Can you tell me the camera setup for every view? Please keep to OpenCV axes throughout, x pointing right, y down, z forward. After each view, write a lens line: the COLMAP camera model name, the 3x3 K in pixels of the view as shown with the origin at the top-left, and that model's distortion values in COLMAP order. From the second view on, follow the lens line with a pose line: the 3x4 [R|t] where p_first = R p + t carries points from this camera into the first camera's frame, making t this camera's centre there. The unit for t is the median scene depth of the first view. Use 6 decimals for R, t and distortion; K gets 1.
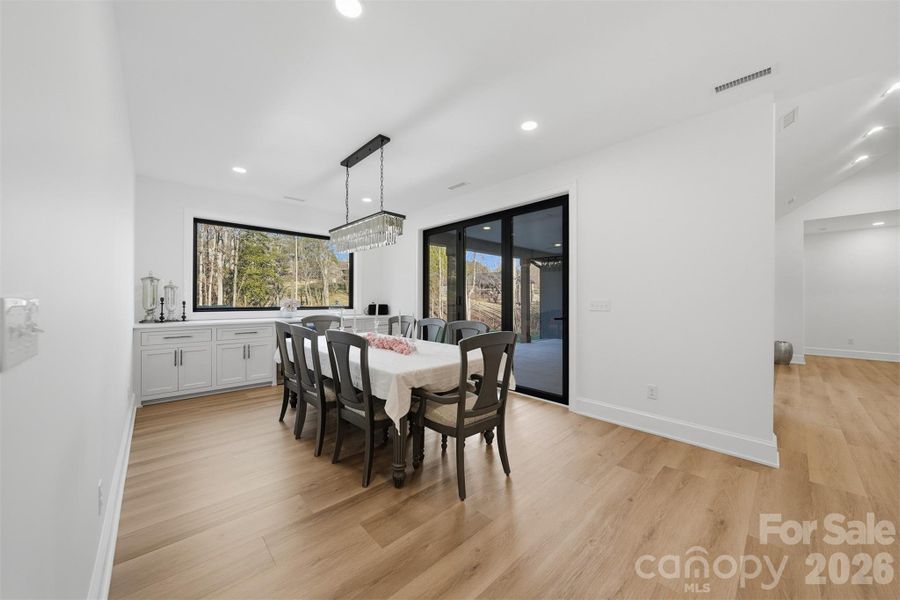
lens RADIAL K [[320.5, 0, 450.0], [0, 320.5, 300.0], [0, 0, 1]] dist [-0.007331, -0.000065]
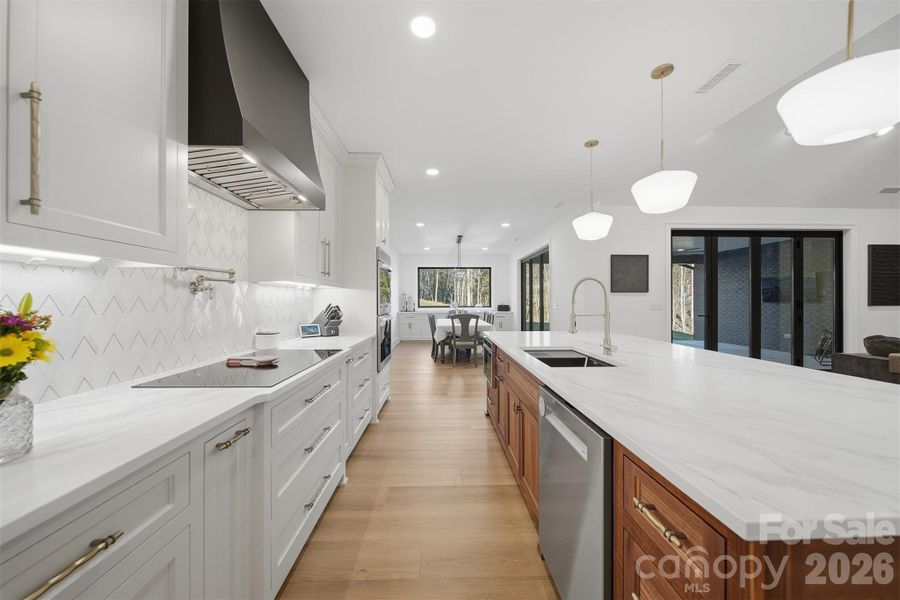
lens RADIAL K [[320.5, 0, 450.0], [0, 320.5, 300.0], [0, 0, 1]] dist [-0.007331, -0.000065]
pose [[0.749762, -0.005461, -0.661685, 0.916019], [0.001903, 0.999980, -0.006097, -0.004419], [0.661704, 0.003312, 0.749758, -0.596960]]
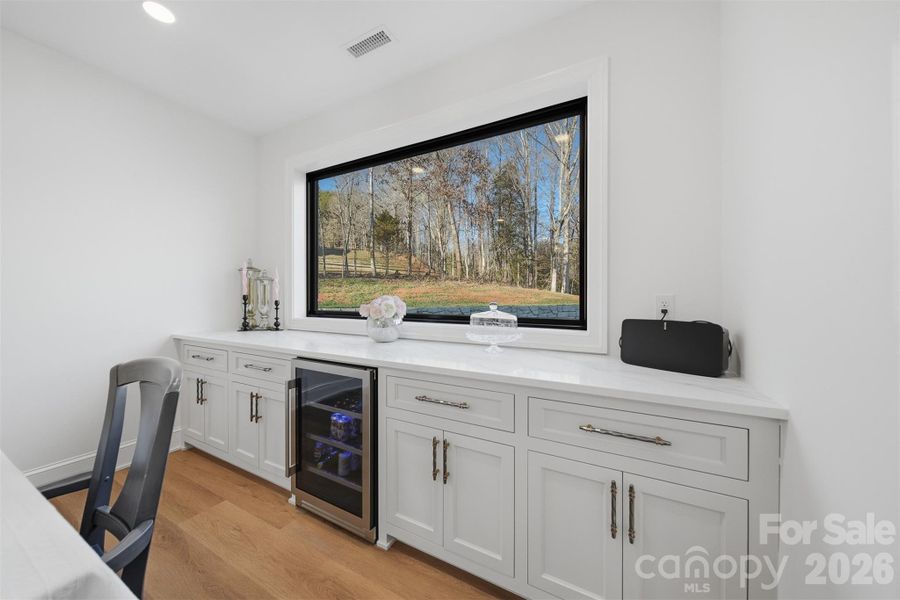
lens RADIAL K [[320.5, 0, 450.0], [0, 320.5, 300.0], [0, 0, 1]] dist [-0.007331, -0.000065]
pose [[0.320240, 0.003973, -0.947328, -0.085849], [-0.005810, 0.999981, 0.002230, -0.001970], [0.947319, 0.004790, 0.320257, 1.070236]]
